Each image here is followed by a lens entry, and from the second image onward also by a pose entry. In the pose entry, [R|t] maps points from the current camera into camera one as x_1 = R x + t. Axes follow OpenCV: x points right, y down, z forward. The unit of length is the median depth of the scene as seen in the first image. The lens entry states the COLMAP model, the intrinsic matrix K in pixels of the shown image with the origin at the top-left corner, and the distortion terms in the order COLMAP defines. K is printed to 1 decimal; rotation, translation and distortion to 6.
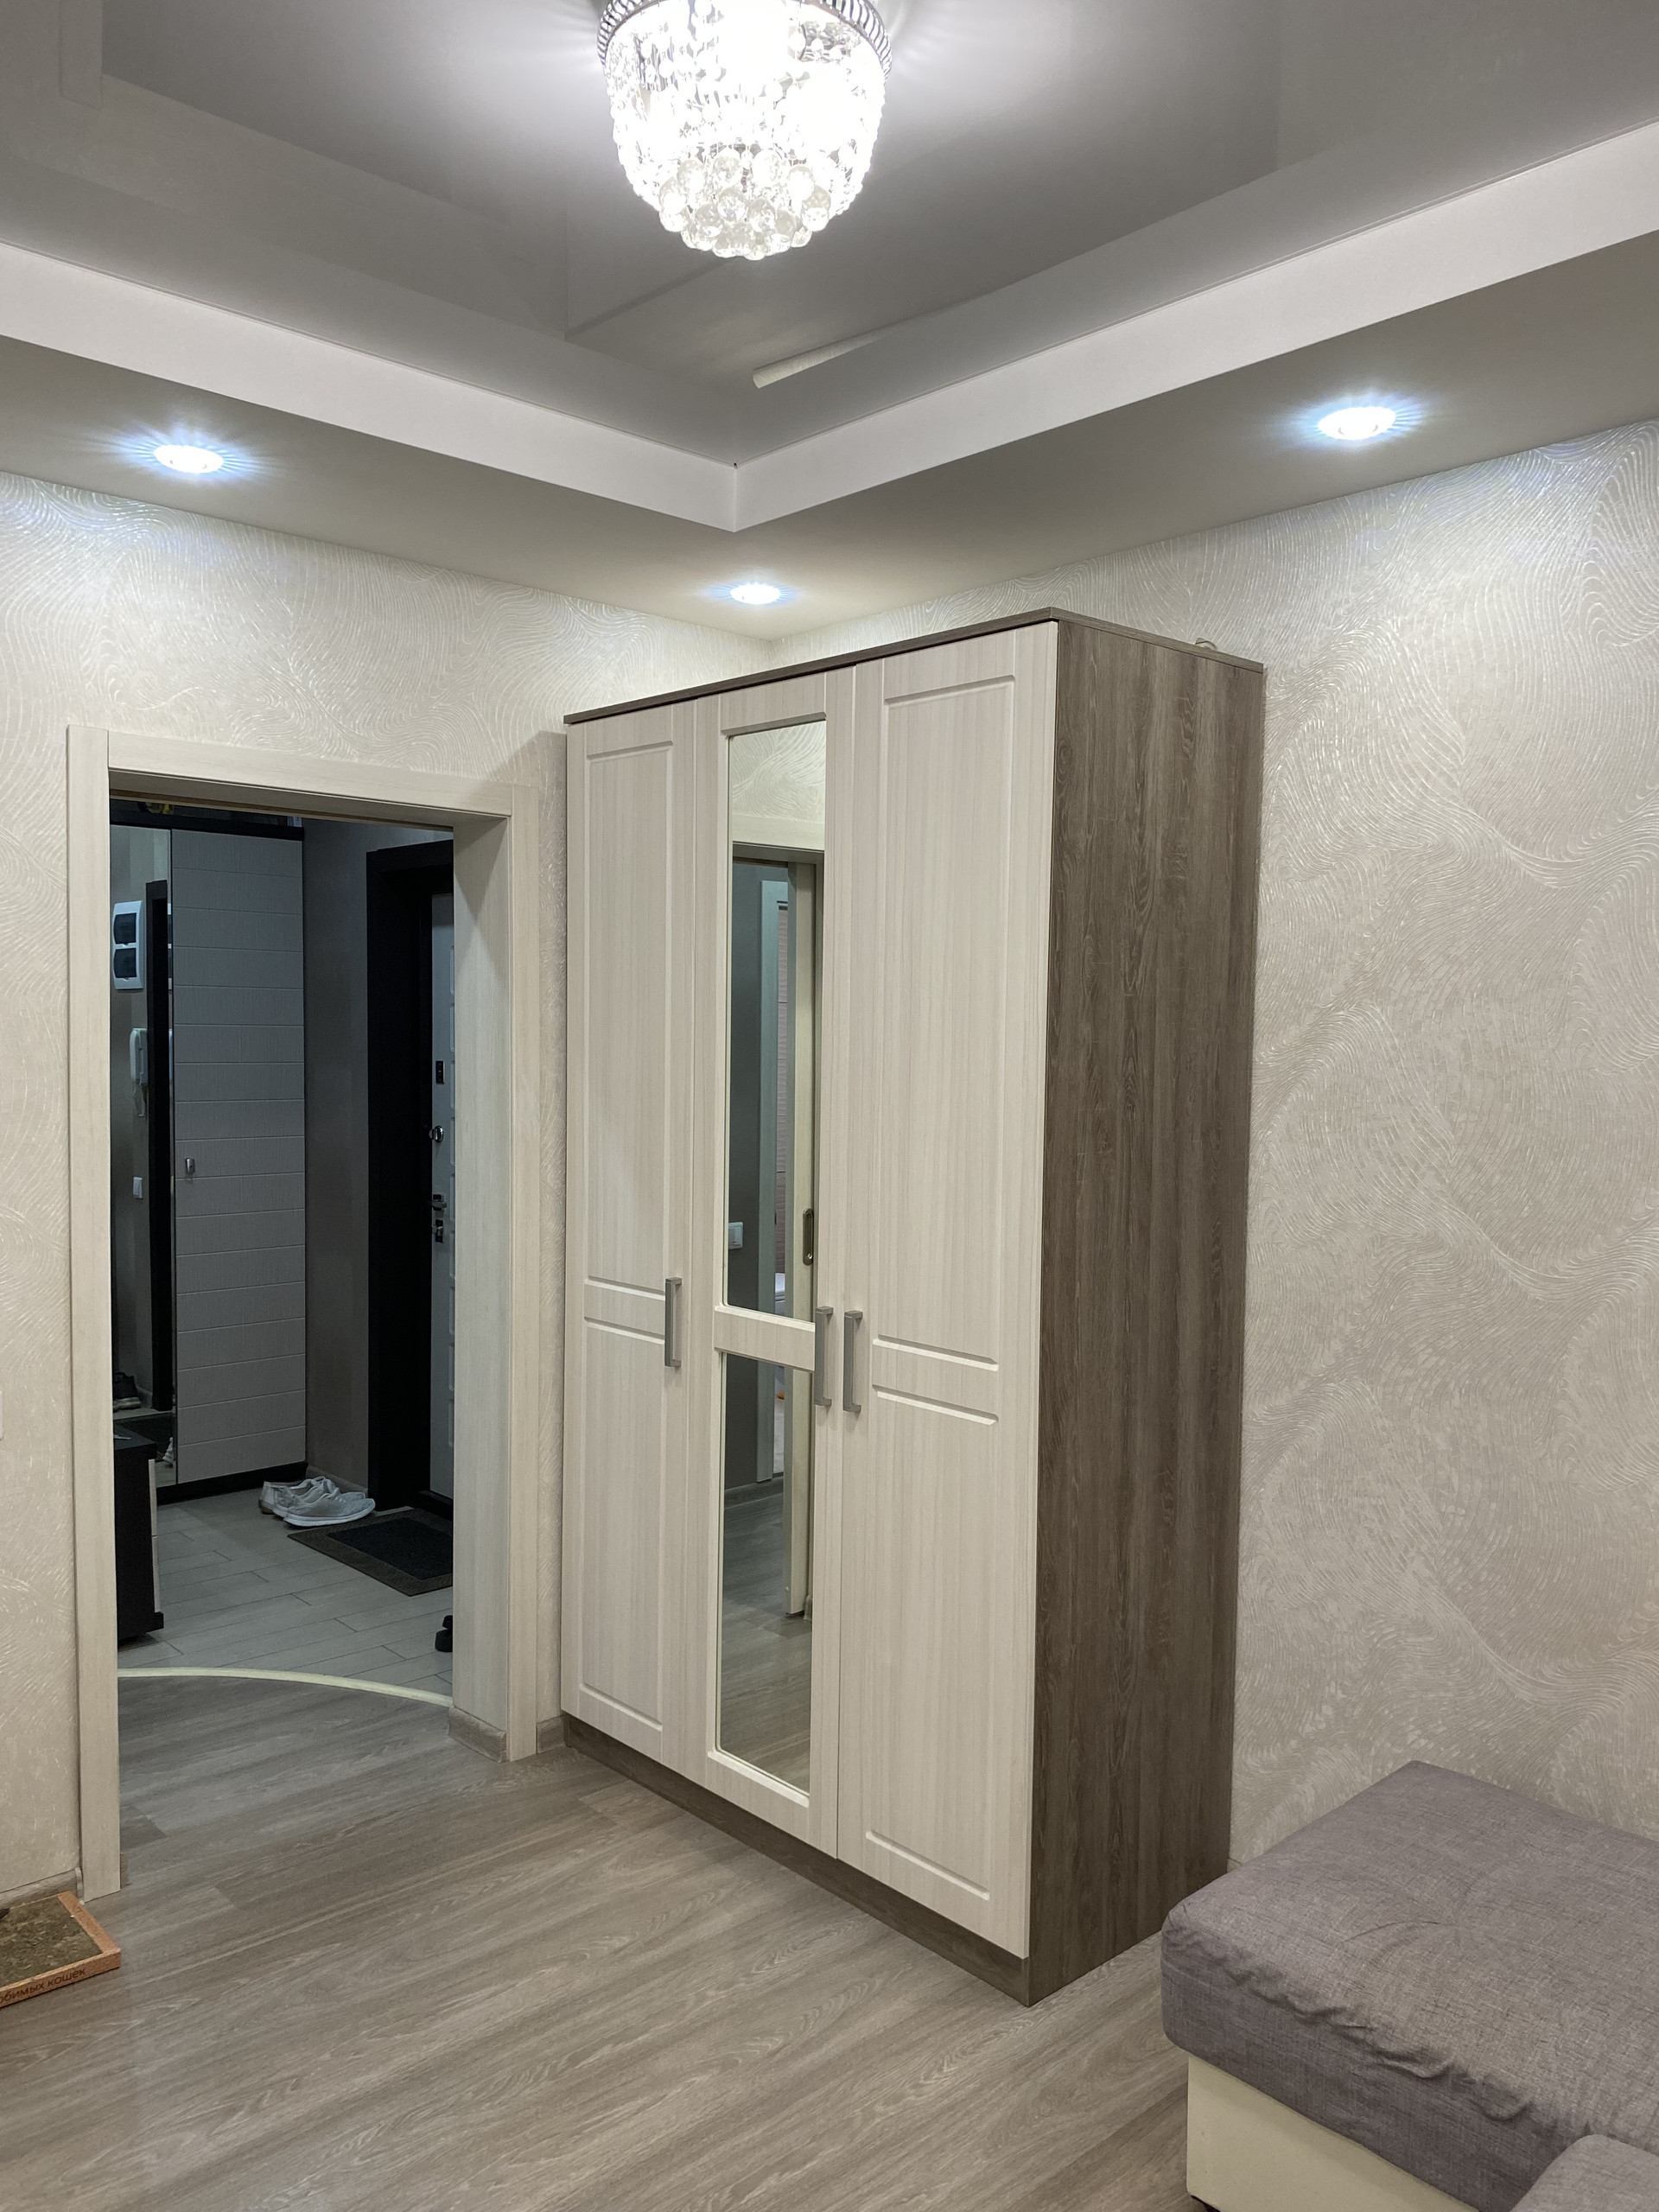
lens RADIAL K [[1655.0, 0, 839.0], [0, 1655.0, 1109.2], [0, 0, 1]] dist [0.035779, -0.051739]
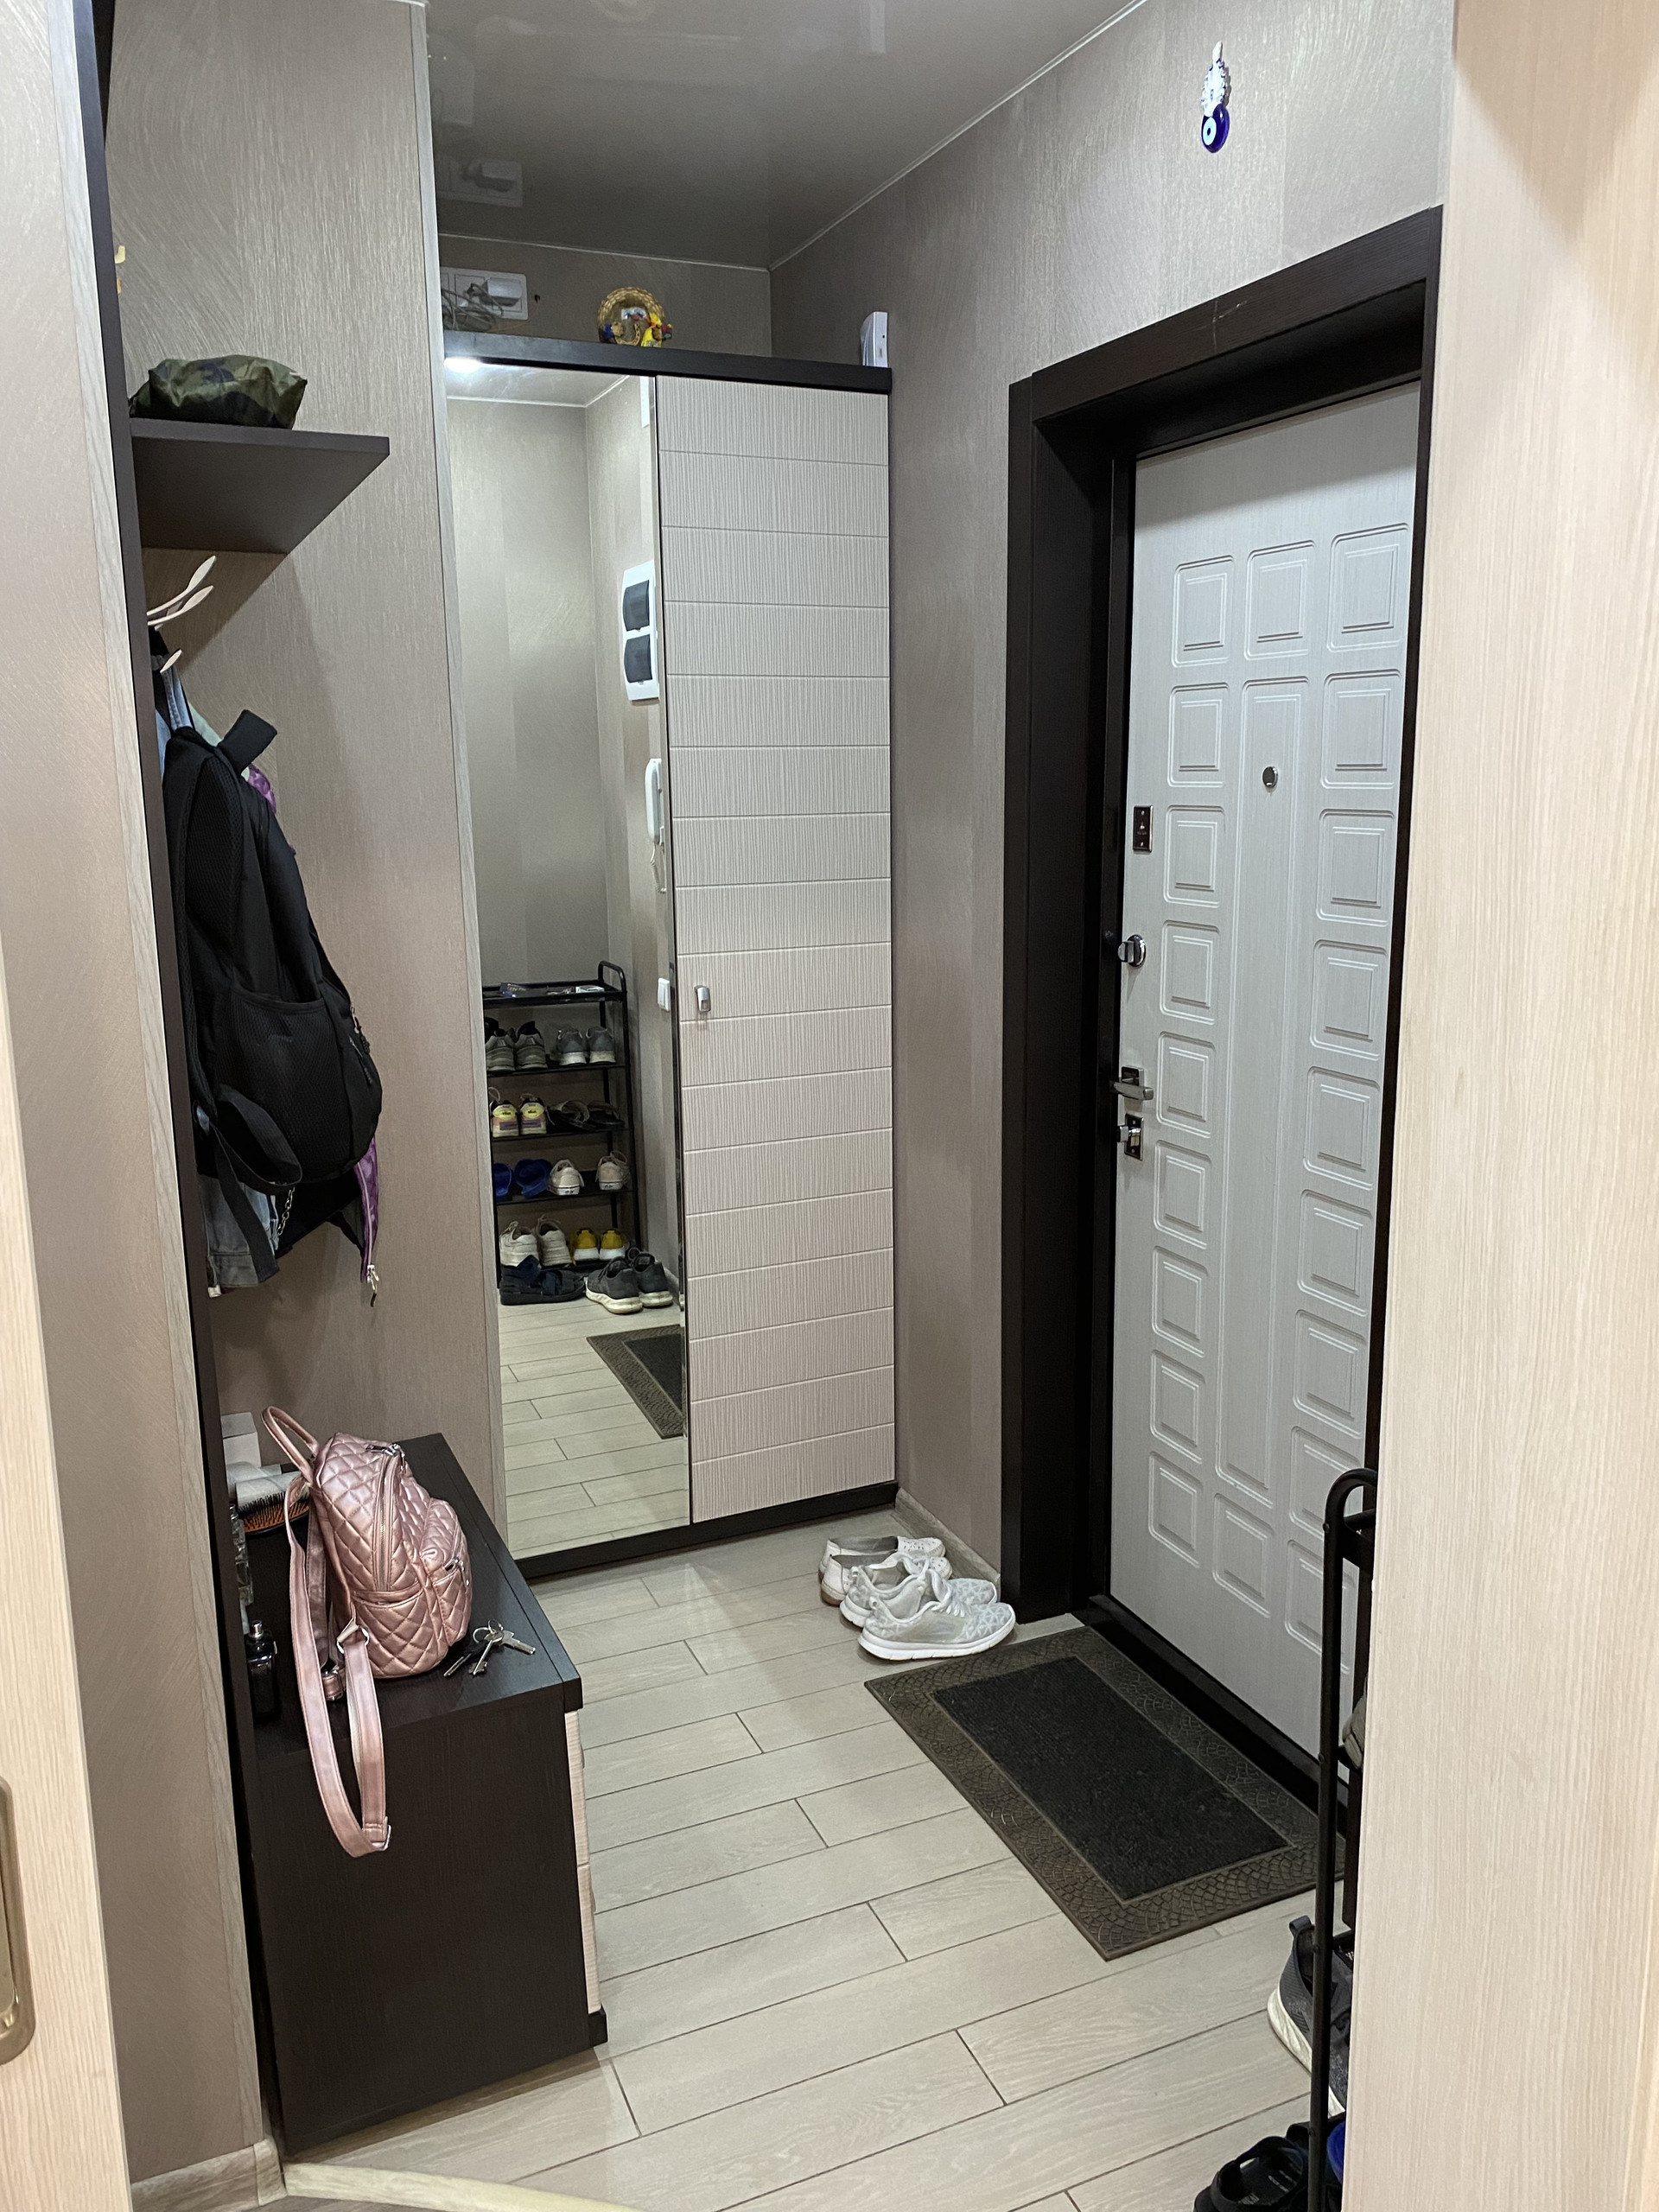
lens RADIAL K [[1655.0, 0, 835.5], [0, 1655.0, 1096.6], [0, 0, 1]] dist [0.035779, -0.051739]
pose [[0.939412, 0.042247, -0.340177, -0.152955], [0.011847, 0.987782, 0.155389, -0.021380], [0.342586, -0.150004, 0.927434, 0.487687]]
